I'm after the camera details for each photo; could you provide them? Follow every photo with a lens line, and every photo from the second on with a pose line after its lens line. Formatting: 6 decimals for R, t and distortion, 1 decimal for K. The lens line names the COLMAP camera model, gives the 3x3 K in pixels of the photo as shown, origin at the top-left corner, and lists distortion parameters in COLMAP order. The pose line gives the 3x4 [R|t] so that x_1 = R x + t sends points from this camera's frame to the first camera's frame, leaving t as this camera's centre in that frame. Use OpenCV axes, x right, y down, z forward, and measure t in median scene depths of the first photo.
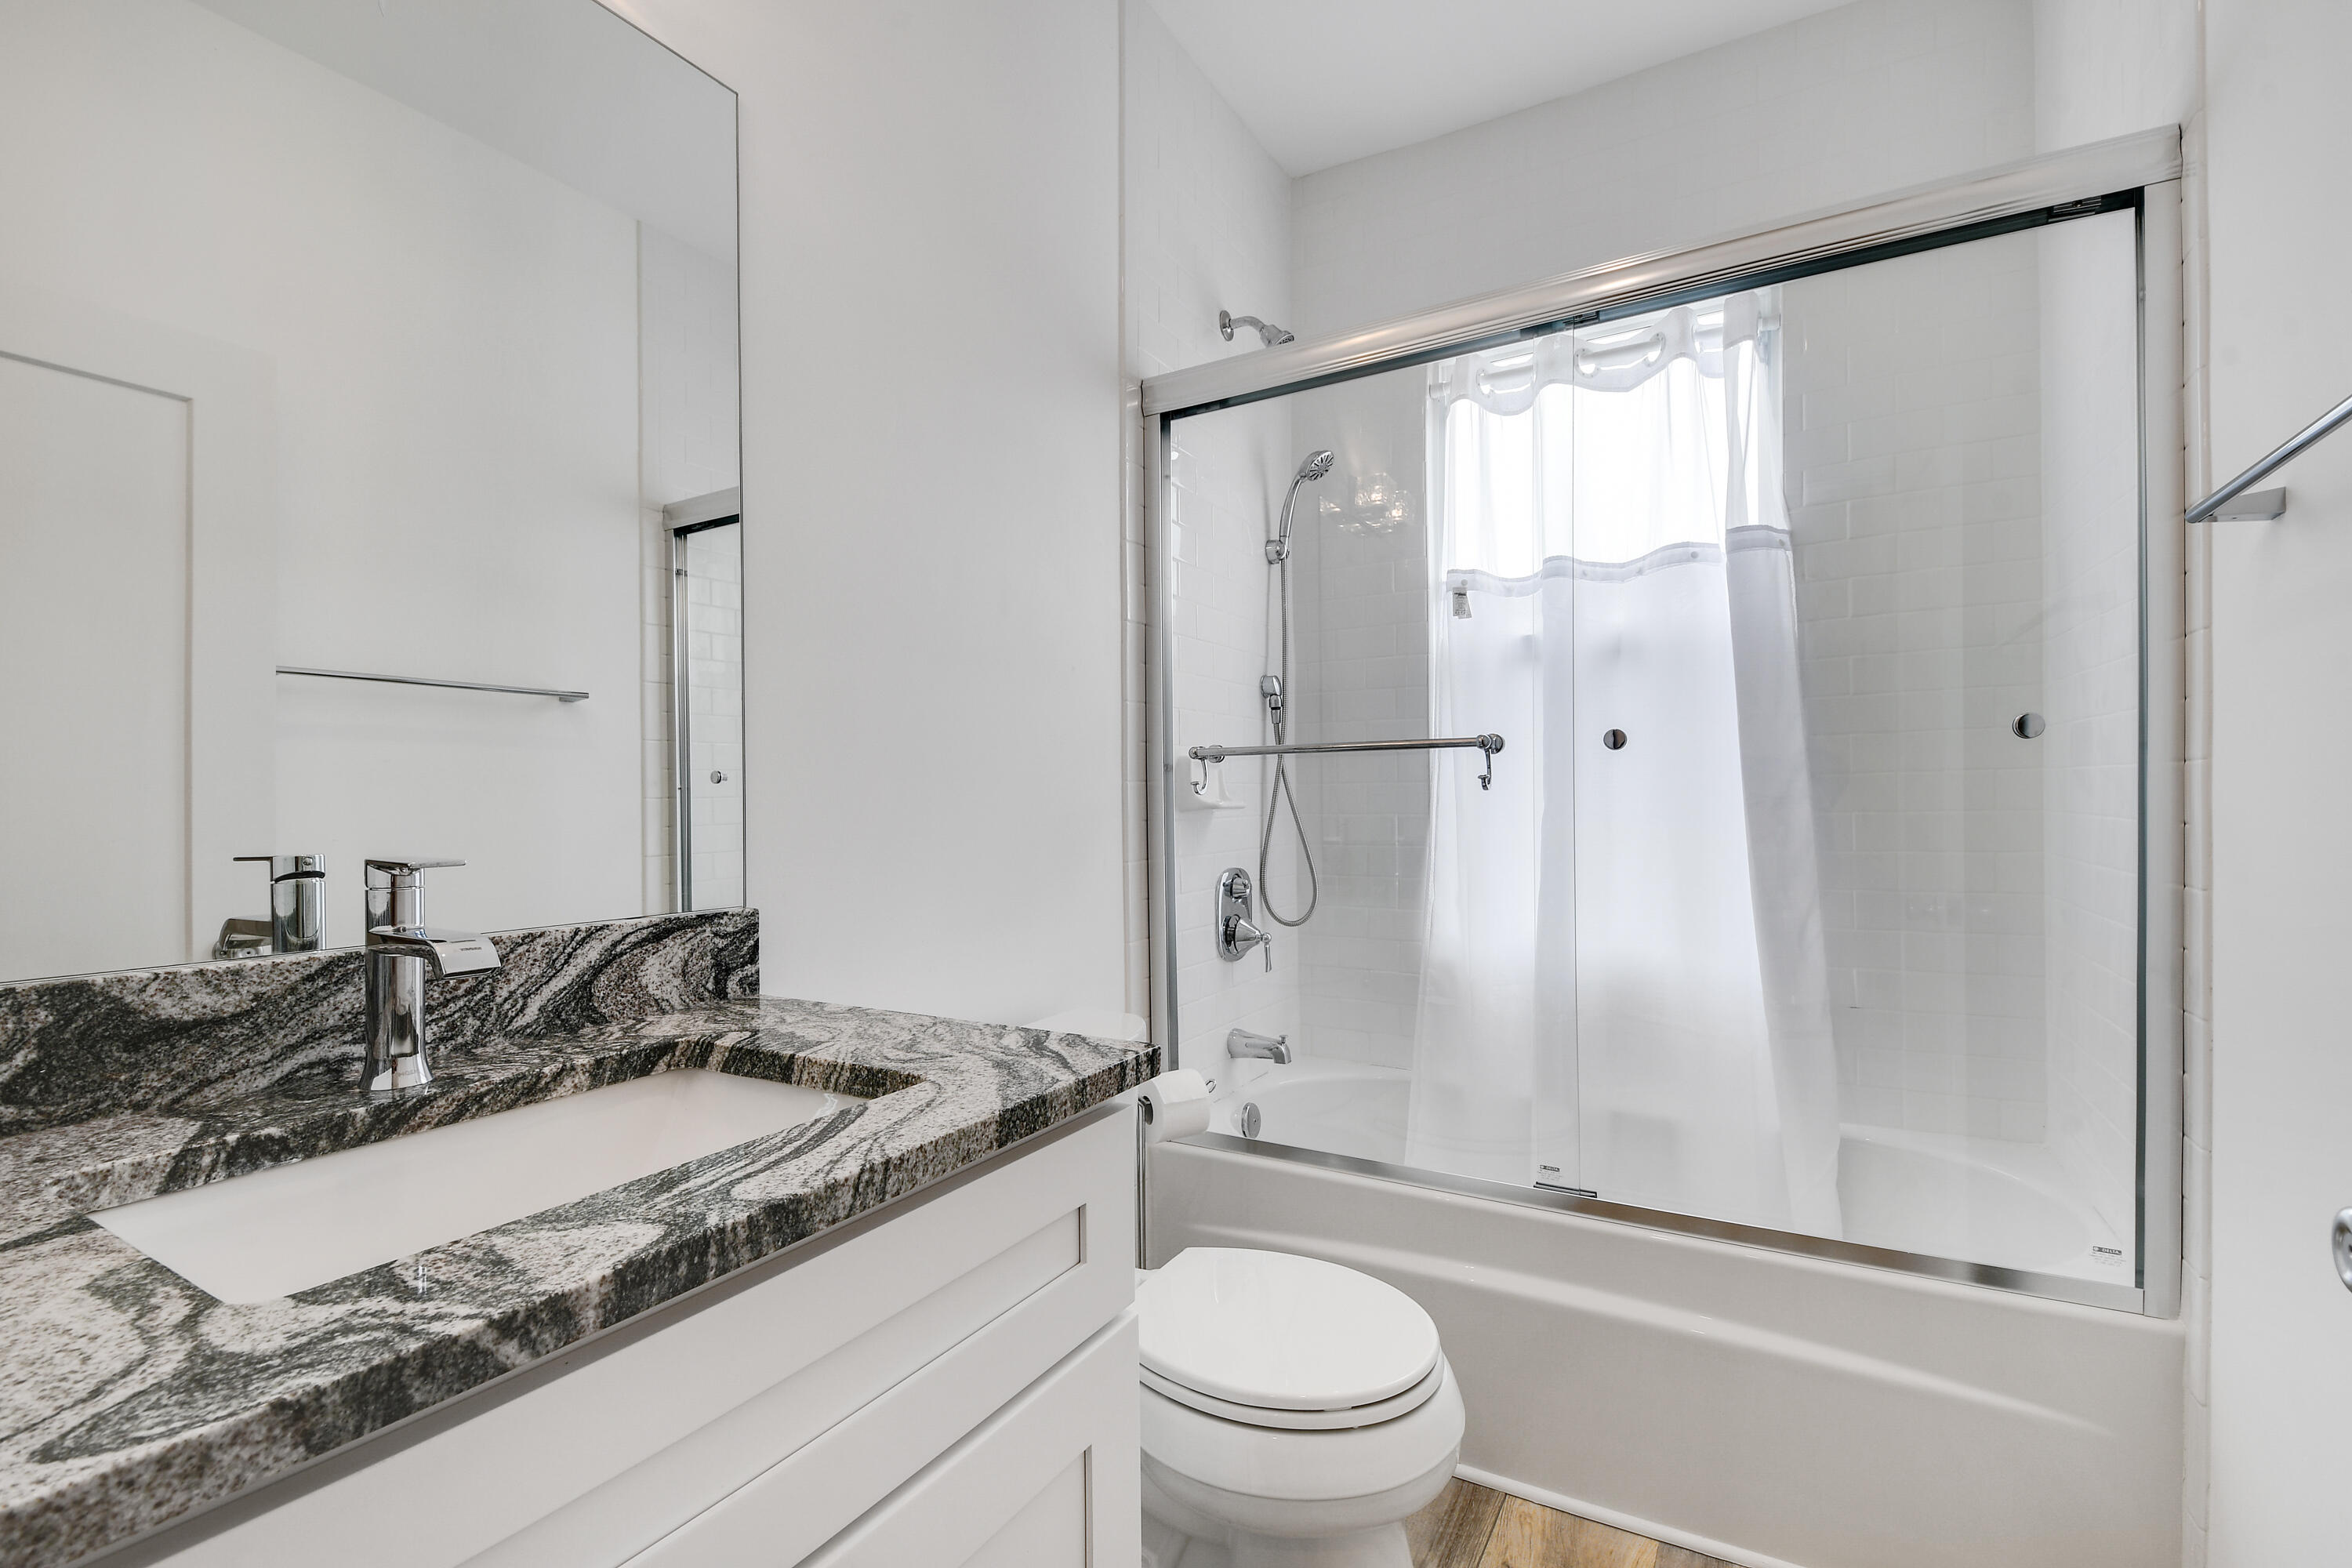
lens RADIAL K [[1029.8, 0, 1187.0], [0, 1029.8, 777.1], [0, 0, 1]] dist [-0.025393, -0.001952]
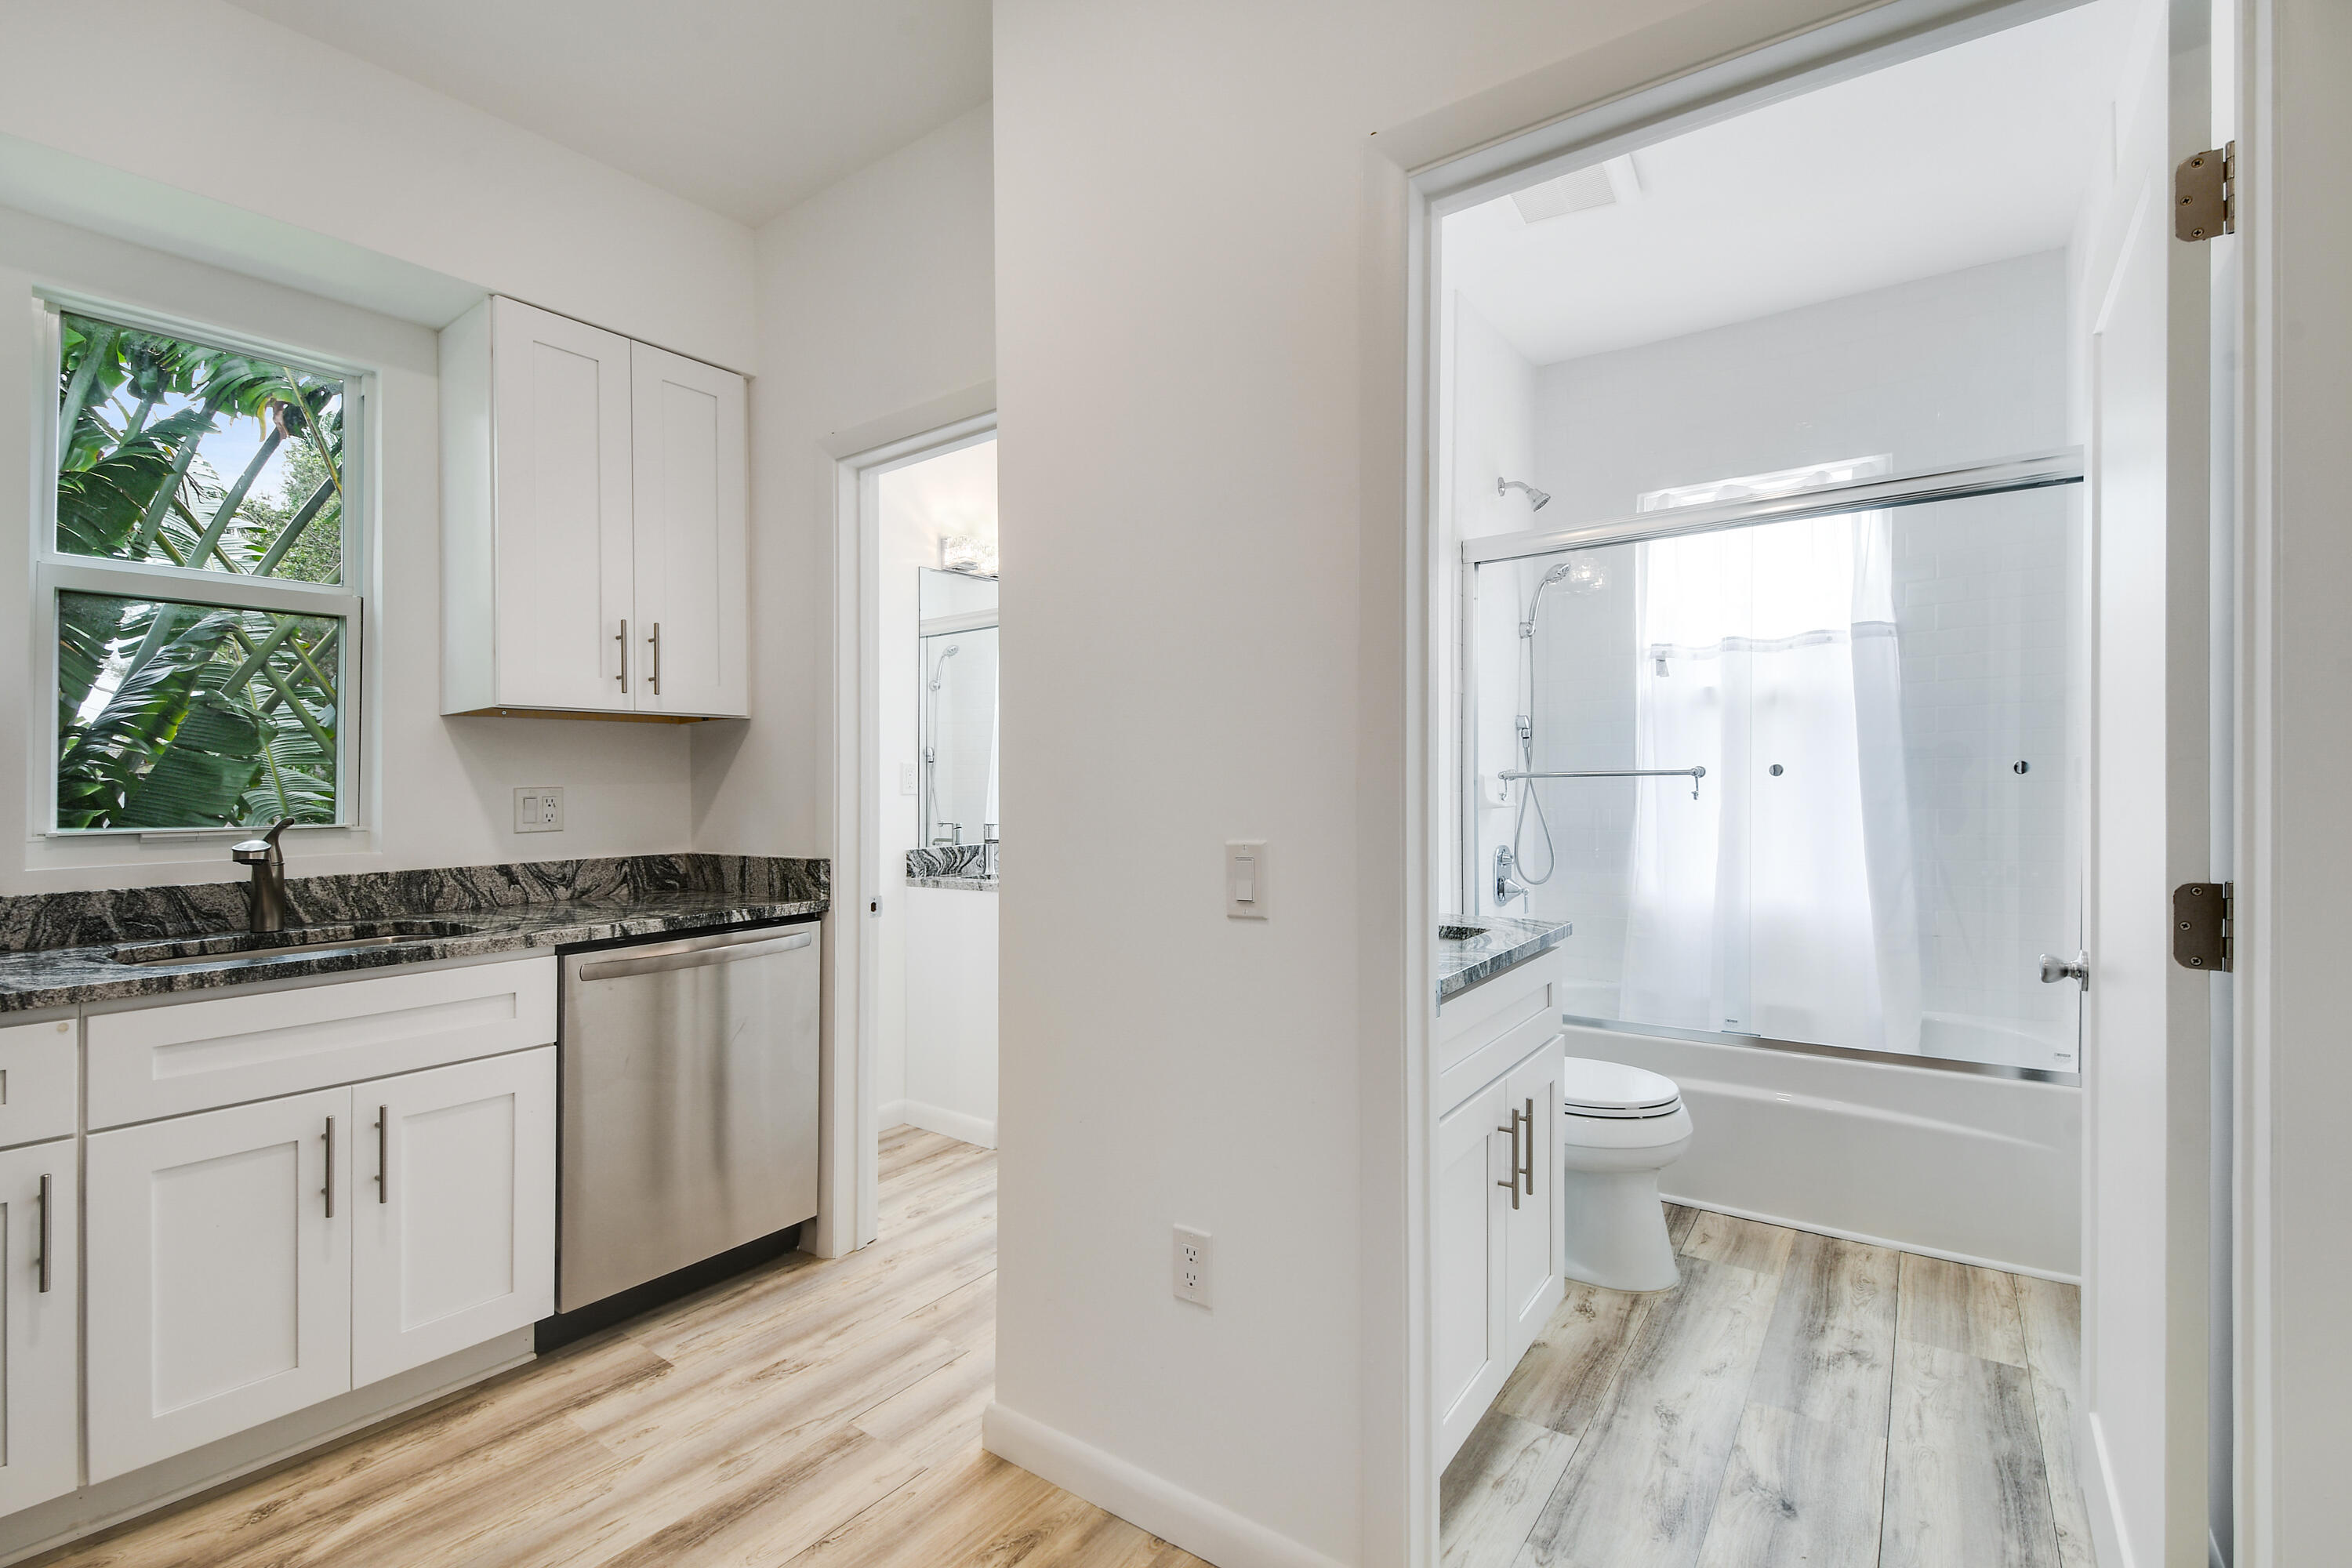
lens RADIAL K [[1029.8, 0, 1151.0], [0, 1029.8, 798.8], [0, 0, 1]] dist [-0.025393, -0.001952]
pose [[0.990158, -0.006478, -0.139803, -0.271061], [0.012264, 0.999102, 0.040564, -0.050077], [0.139415, -0.041879, 0.989348, -0.599967]]
